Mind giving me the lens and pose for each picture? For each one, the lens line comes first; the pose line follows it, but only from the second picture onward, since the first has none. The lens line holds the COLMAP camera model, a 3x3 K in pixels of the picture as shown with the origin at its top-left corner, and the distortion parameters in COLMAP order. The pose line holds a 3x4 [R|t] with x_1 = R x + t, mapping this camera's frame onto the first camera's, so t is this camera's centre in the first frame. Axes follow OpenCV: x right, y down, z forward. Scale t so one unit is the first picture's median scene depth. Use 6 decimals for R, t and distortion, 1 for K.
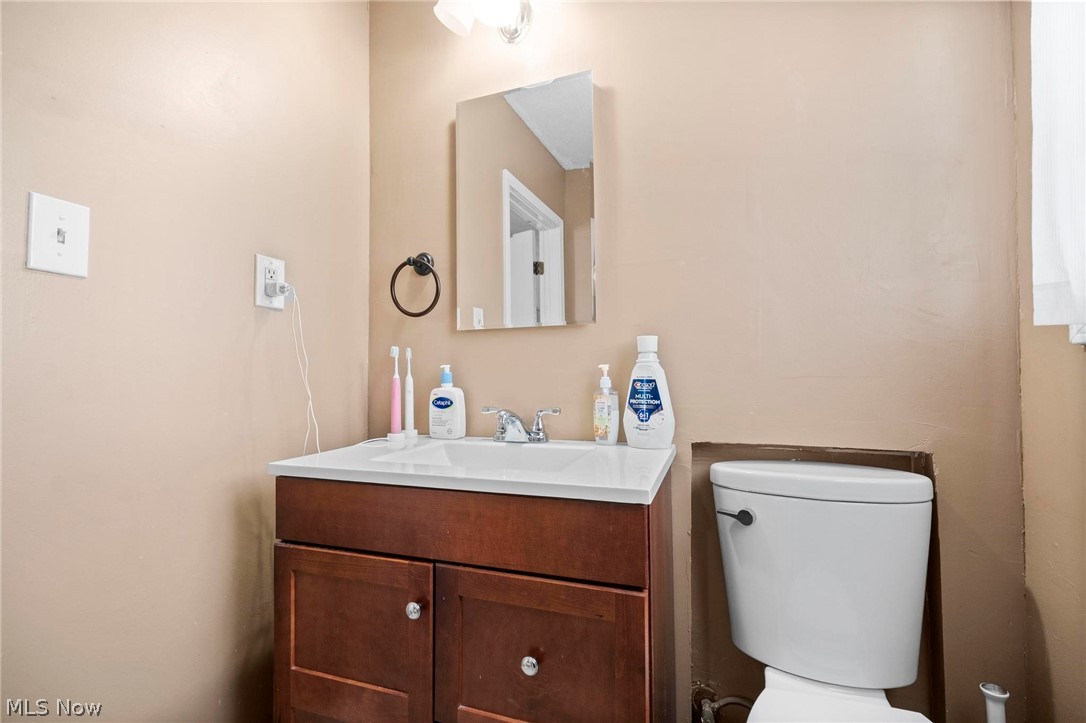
lens RADIAL K [[493.6, 0, 541.8], [0, 493.6, 360.0], [0, 0, 1]] dist [0.003089, 0.000146]
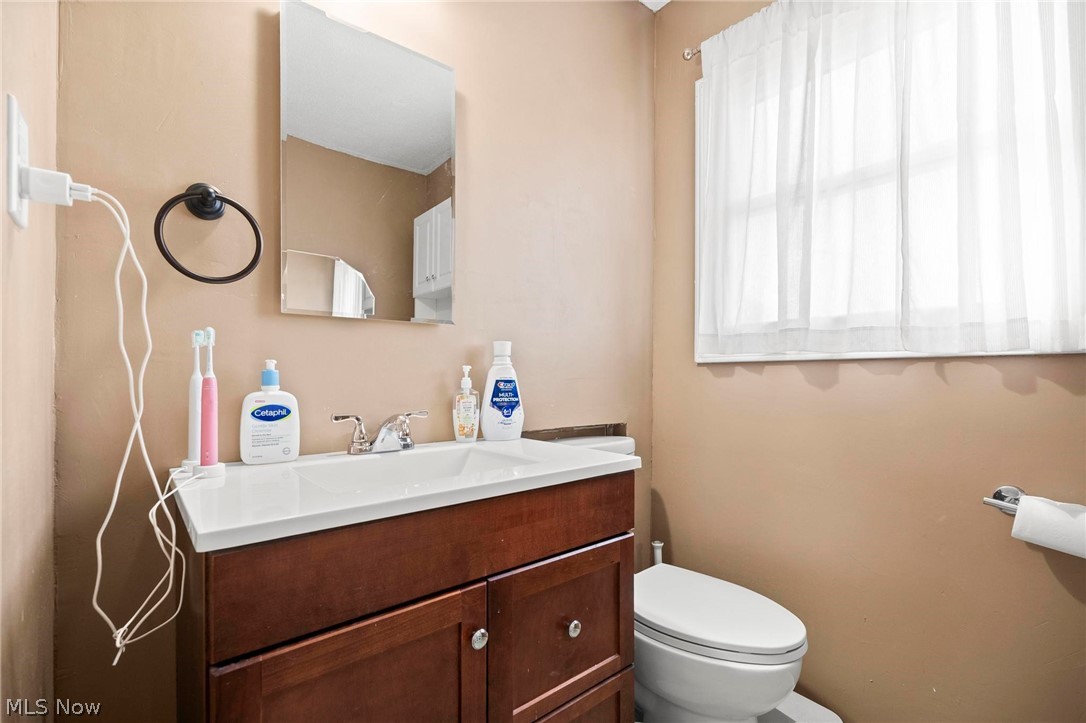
lens RADIAL K [[493.6, 0, 550.5], [0, 493.6, 379.4], [0, 0, 1]] dist [0.003089, 0.000146]
pose [[0.484920, 0.003272, 0.874552, -0.730458], [-0.030393, 0.999452, 0.013112, 0.020098], [-0.874030, -0.032938, 0.484754, 0.356810]]
